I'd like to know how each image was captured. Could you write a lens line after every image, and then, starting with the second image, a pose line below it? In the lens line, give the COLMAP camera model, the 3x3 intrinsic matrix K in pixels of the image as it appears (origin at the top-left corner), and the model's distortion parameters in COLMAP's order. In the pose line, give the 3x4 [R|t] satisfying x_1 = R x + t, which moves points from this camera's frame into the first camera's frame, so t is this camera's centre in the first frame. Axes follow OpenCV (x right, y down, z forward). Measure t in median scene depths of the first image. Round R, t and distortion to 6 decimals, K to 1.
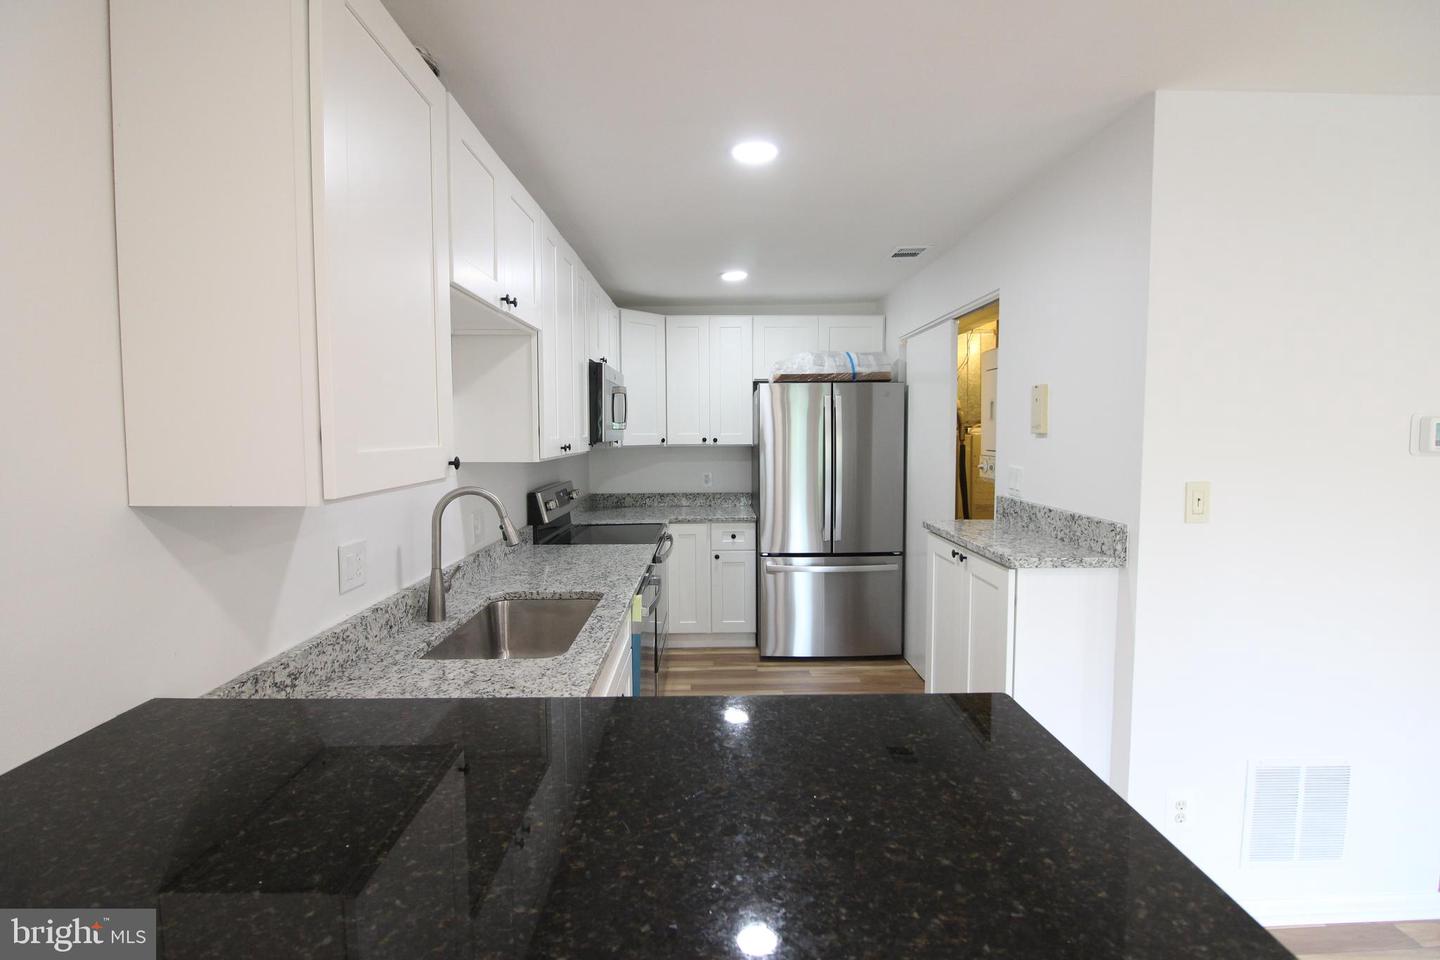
lens RADIAL K [[667.4, 0, 724.0], [0, 667.4, 471.6], [0, 0, 1]] dist [-0.004455, -0.010845]
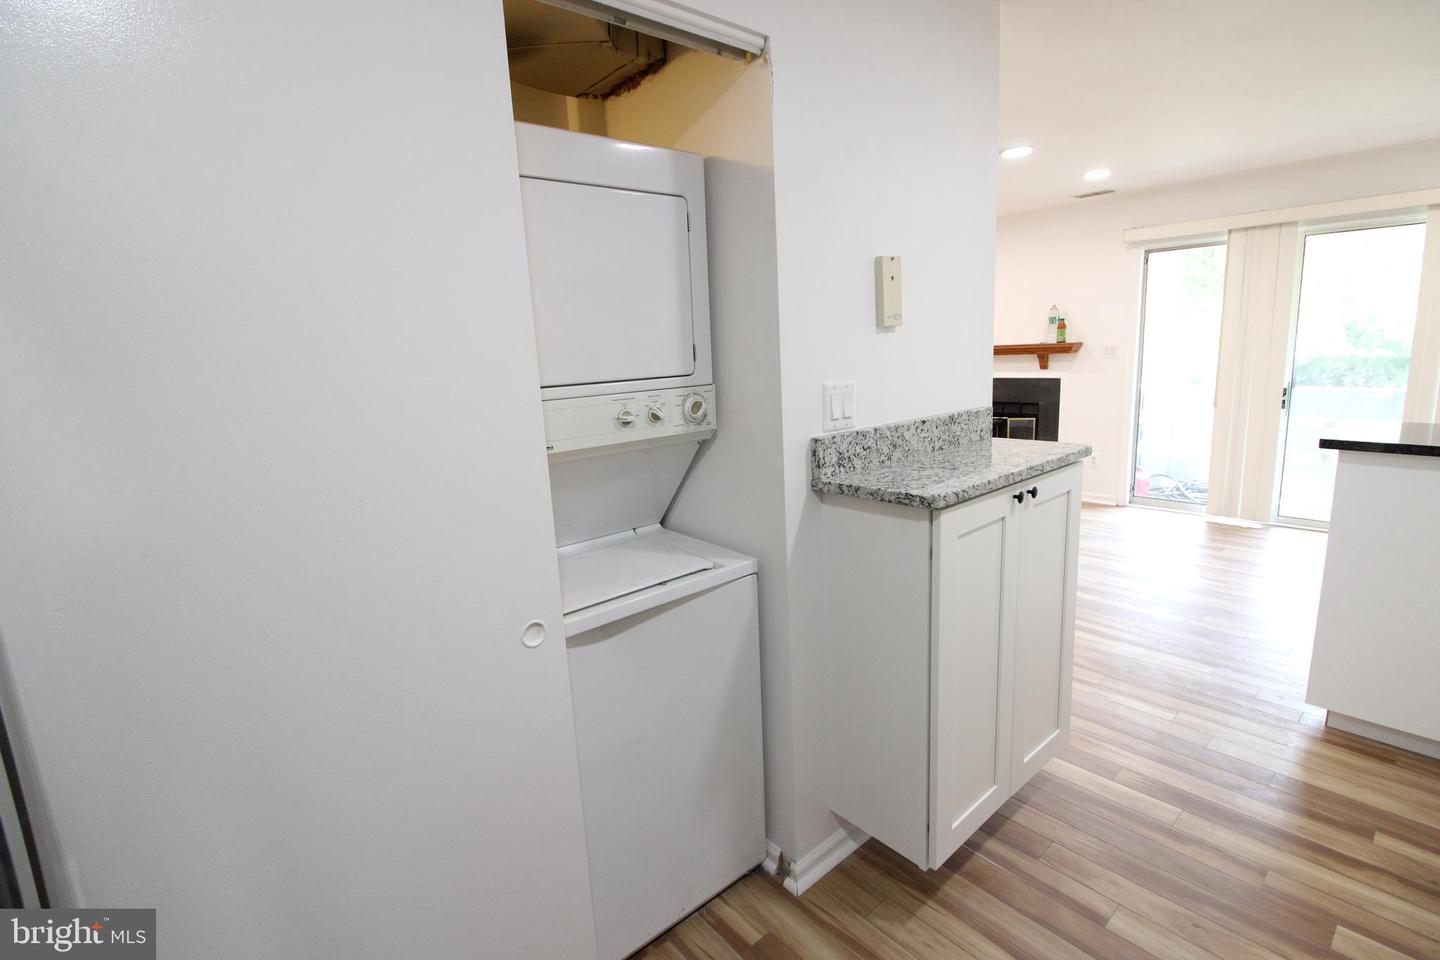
lens RADIAL K [[667.4, 0, 714.9], [0, 667.4, 472.7], [0, 0, 1]] dist [-0.004455, -0.010845]
pose [[-0.633578, -0.108595, 0.766020, 0.016301], [0.099687, 0.970389, 0.220018, -0.058993], [-0.767230, 0.215761, -0.603992, 1.174147]]
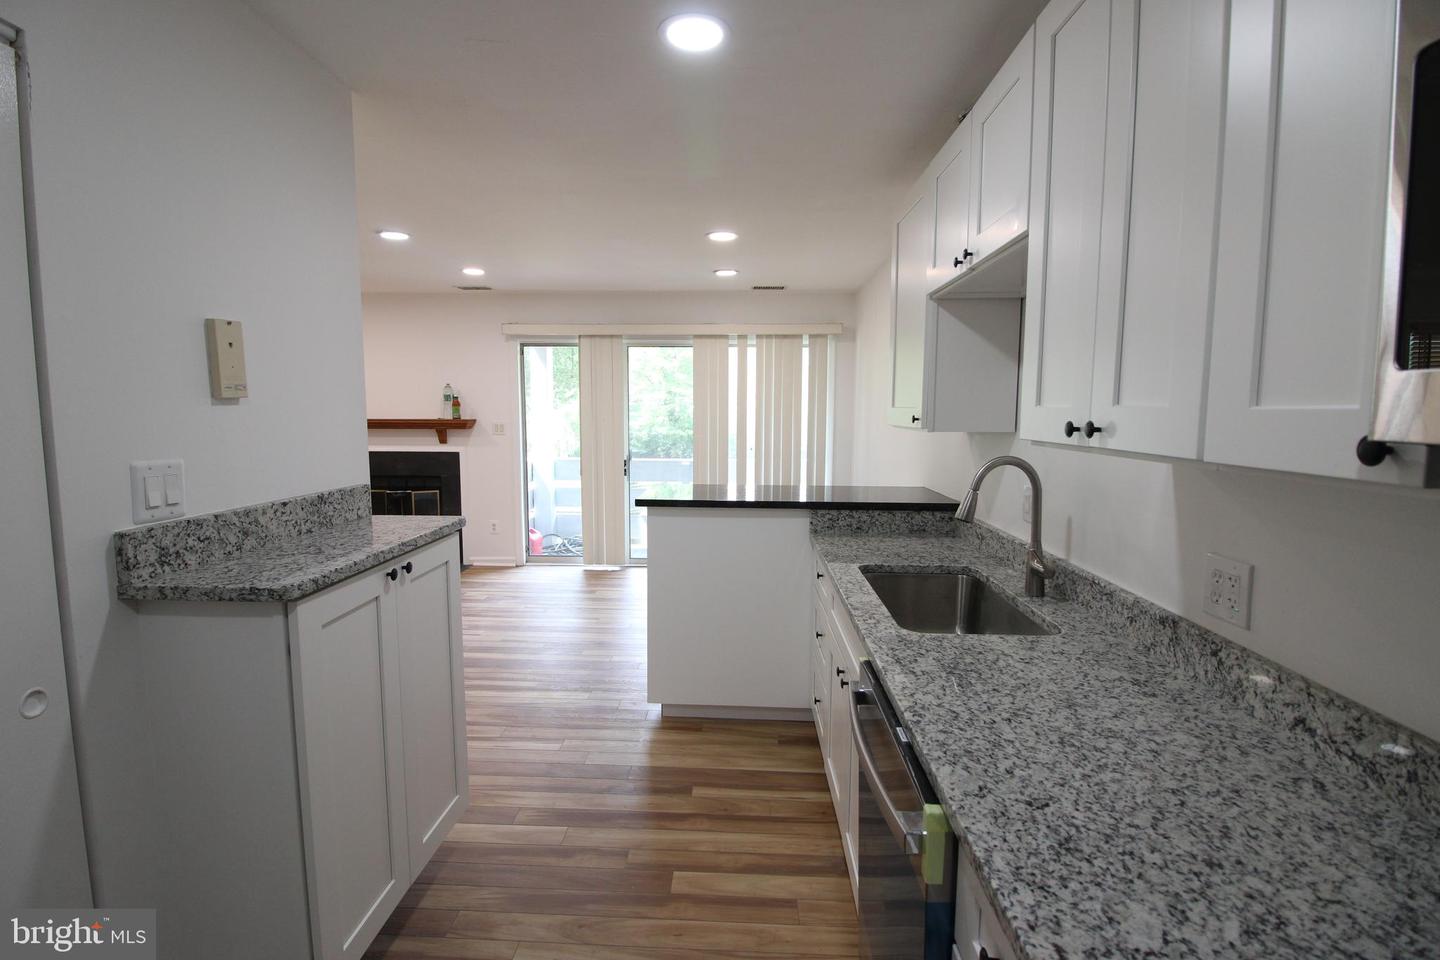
lens RADIAL K [[667.4, 0, 721.8], [0, 667.4, 474.9], [0, 0, 1]] dist [-0.004455, -0.010845]
pose [[-0.998593, -0.006412, 0.052643, -0.019464], [0.002261, 0.986614, 0.163058, -0.063069], [-0.052984, 0.162947, -0.985211, 1.168655]]
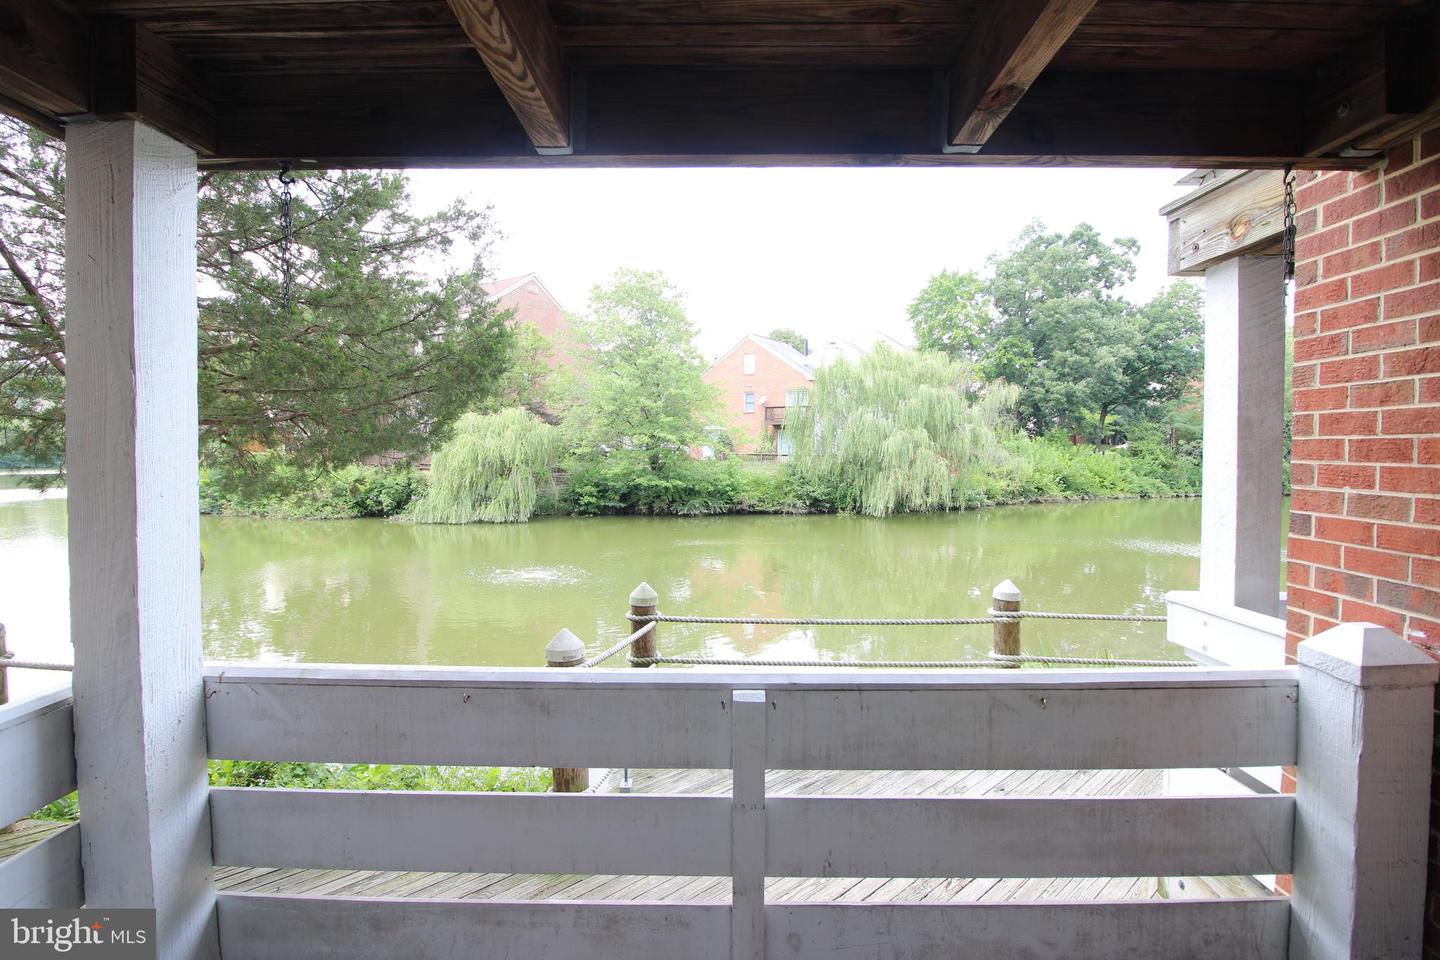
lens RADIAL K [[667.4, 0, 720.5], [0, 667.4, 477.9], [0, 0, 1]] dist [-0.004455, -0.010845]
pose [[-0.999577, -0.004140, 0.028791, 0.397284], [-0.001454, 0.995696, 0.092665, 0.252670], [-0.029050, 0.092584, -0.995281, -1.966617]]
